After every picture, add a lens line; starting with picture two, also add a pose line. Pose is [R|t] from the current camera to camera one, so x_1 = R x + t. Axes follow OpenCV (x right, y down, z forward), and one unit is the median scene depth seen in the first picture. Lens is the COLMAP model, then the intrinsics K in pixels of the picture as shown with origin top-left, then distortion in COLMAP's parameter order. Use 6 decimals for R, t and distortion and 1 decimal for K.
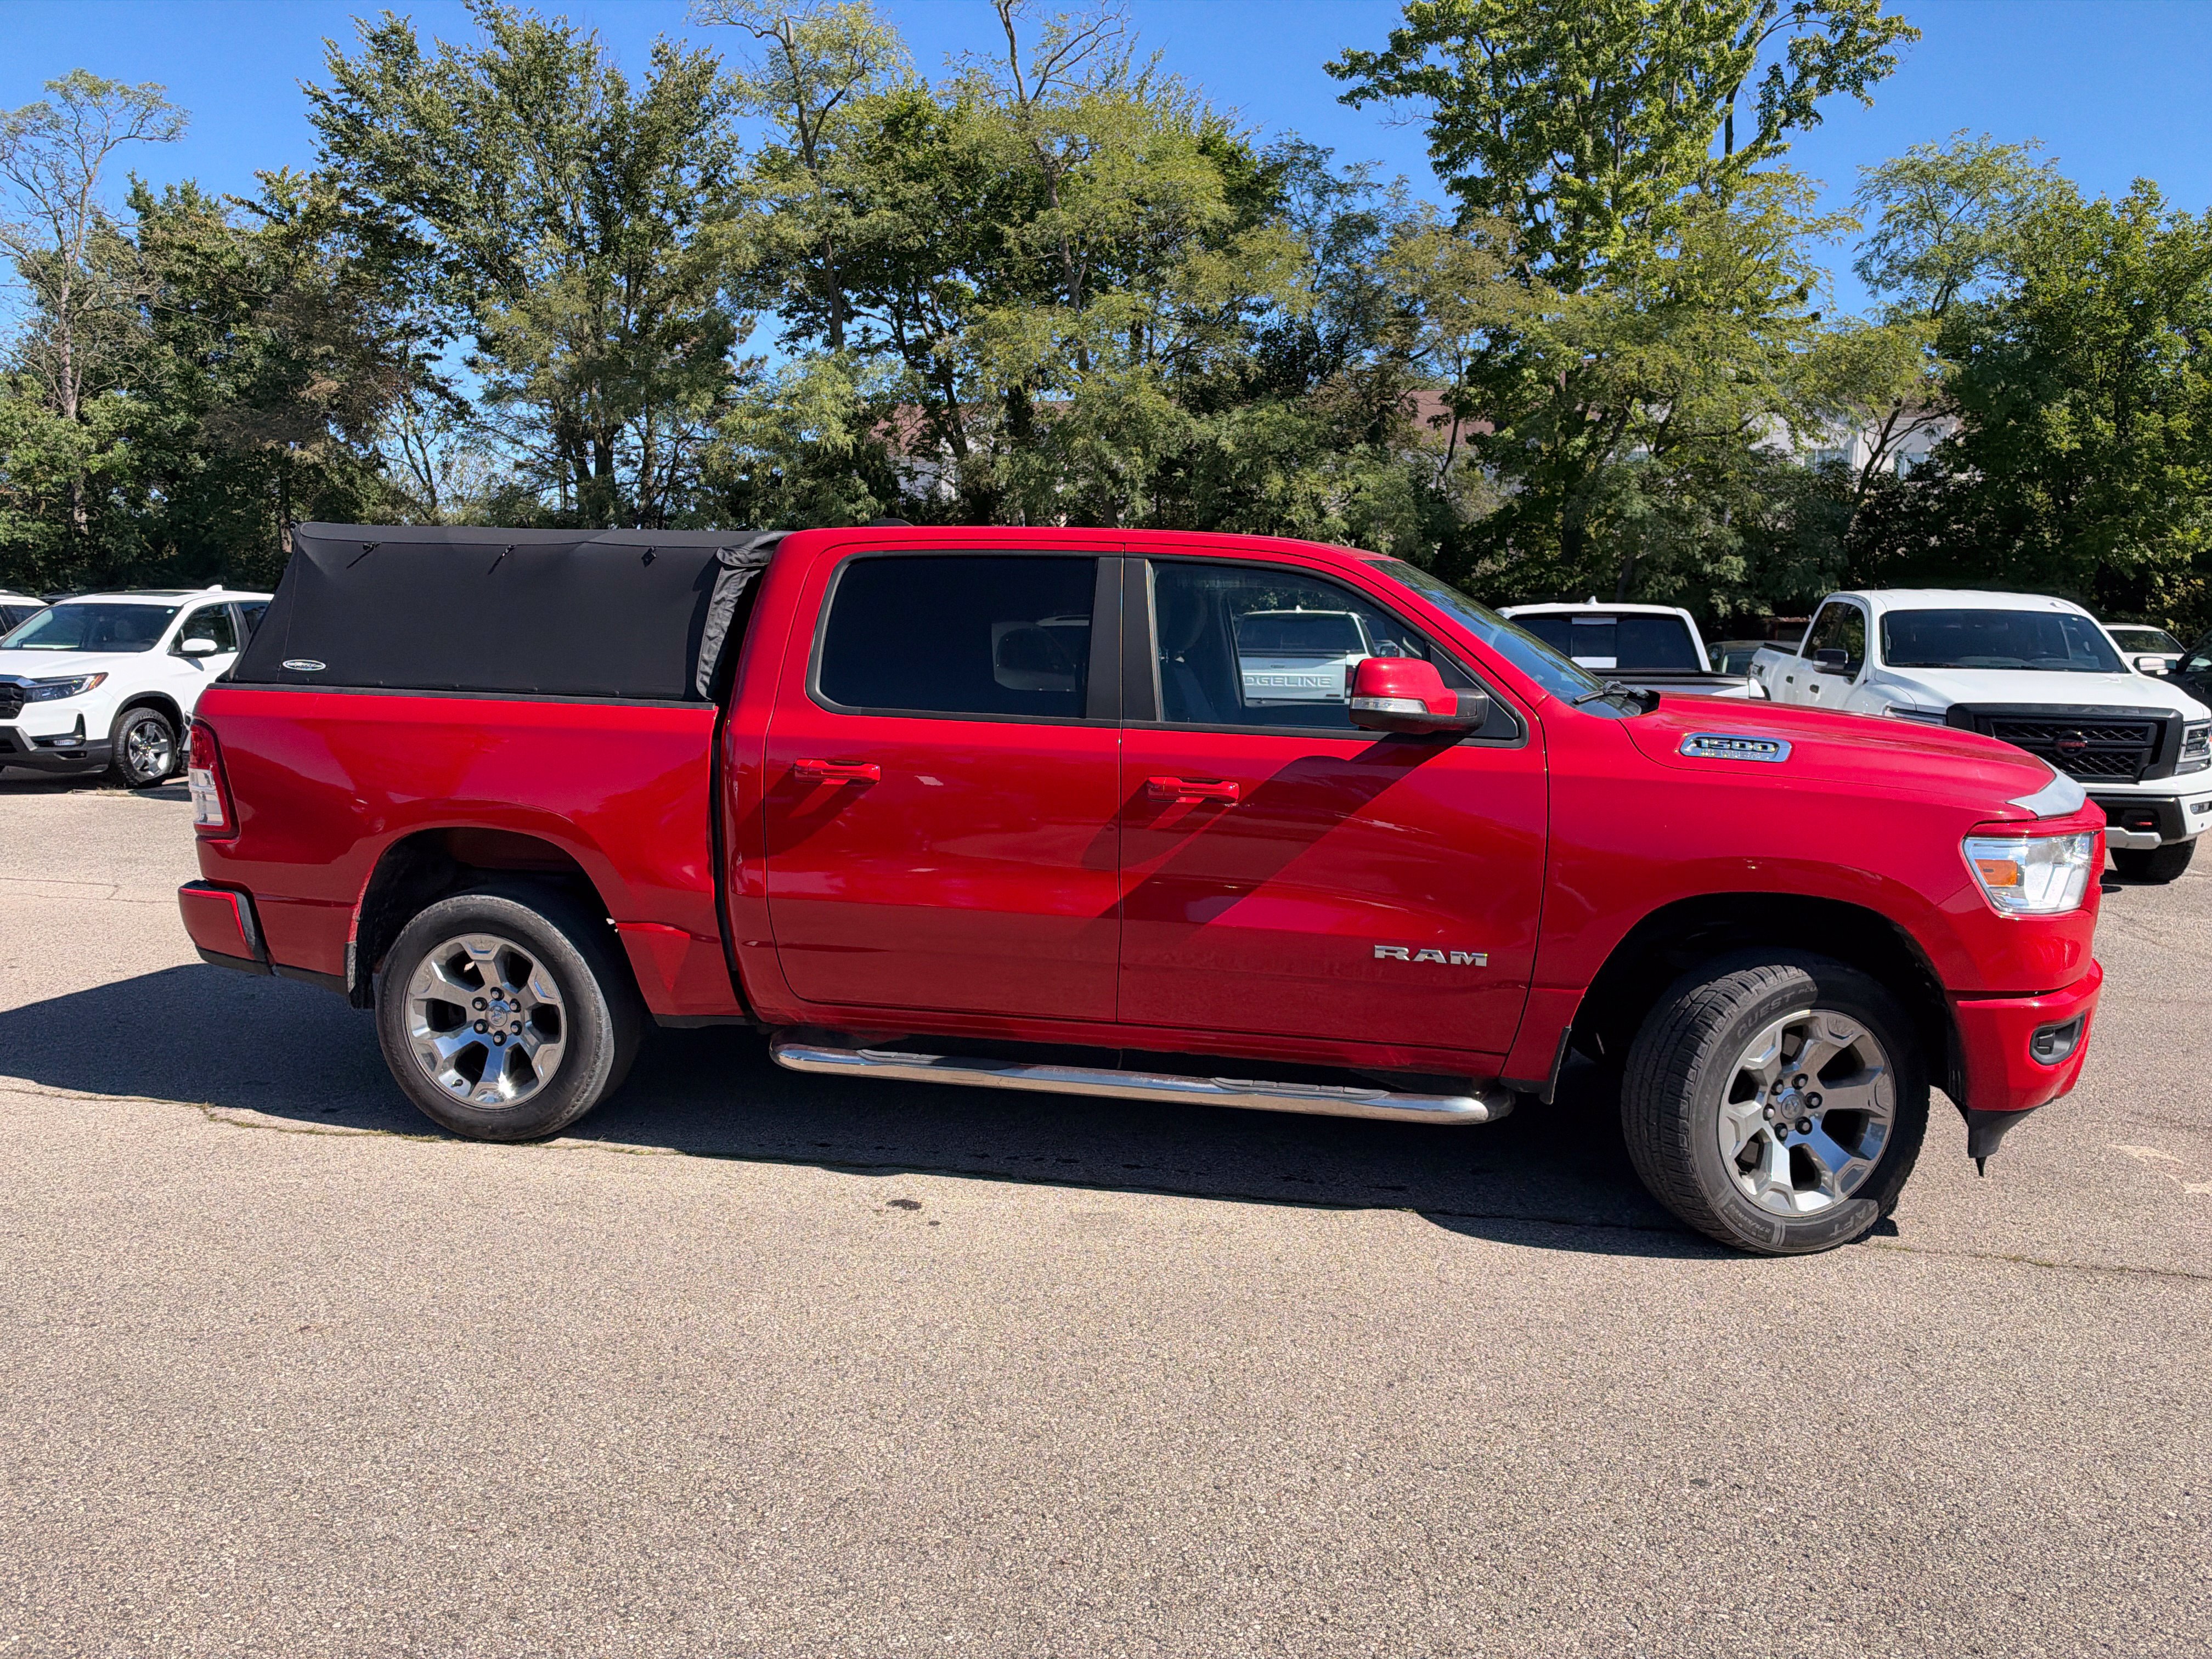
lens RADIAL K [[1598.1, 0, 1148.4], [0, 1598.1, 808.0], [0, 0, 1]] dist [-0.003267, -0.012667]
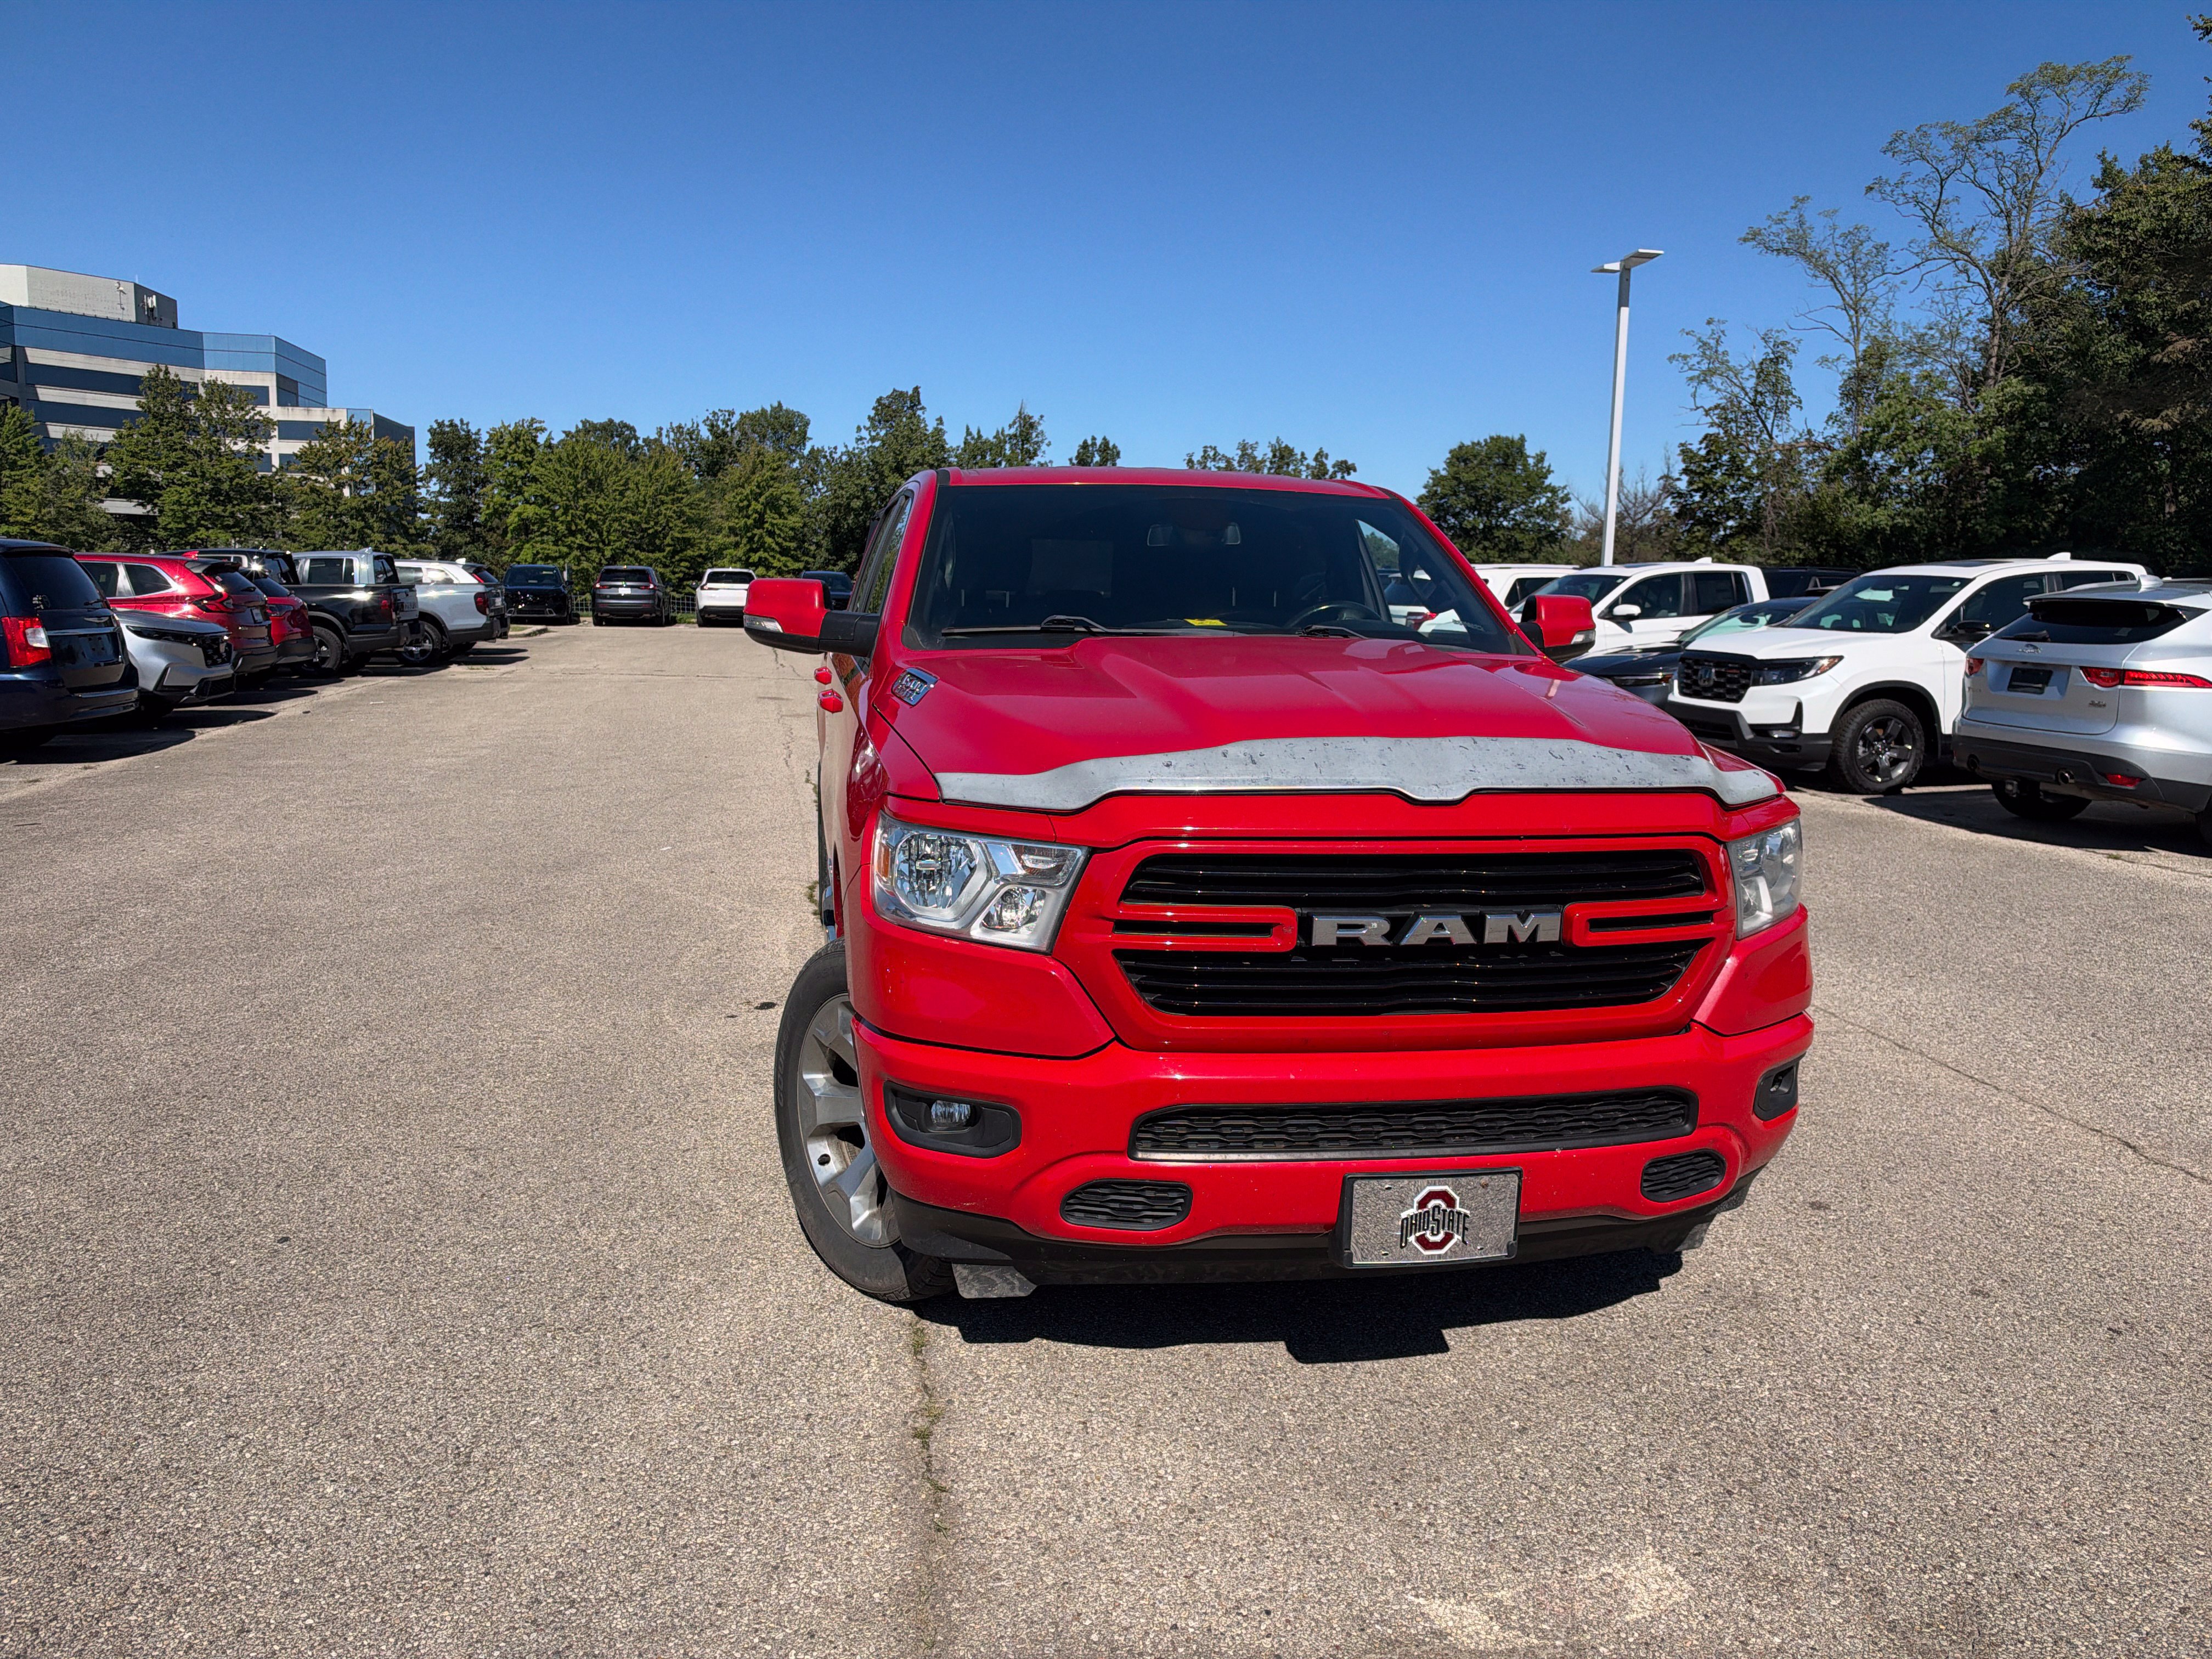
lens RADIAL K [[1629.4, 0, 1144.2], [0, 1629.4, 815.7], [0, 0, 1]] dist [-0.004866, -0.008417]
pose [[0.393555, 0.123574, -0.910958, 0.142124], [-0.113006, 0.989912, 0.085463, -0.006579], [0.912329, 0.069309, 0.403549, 0.089994]]
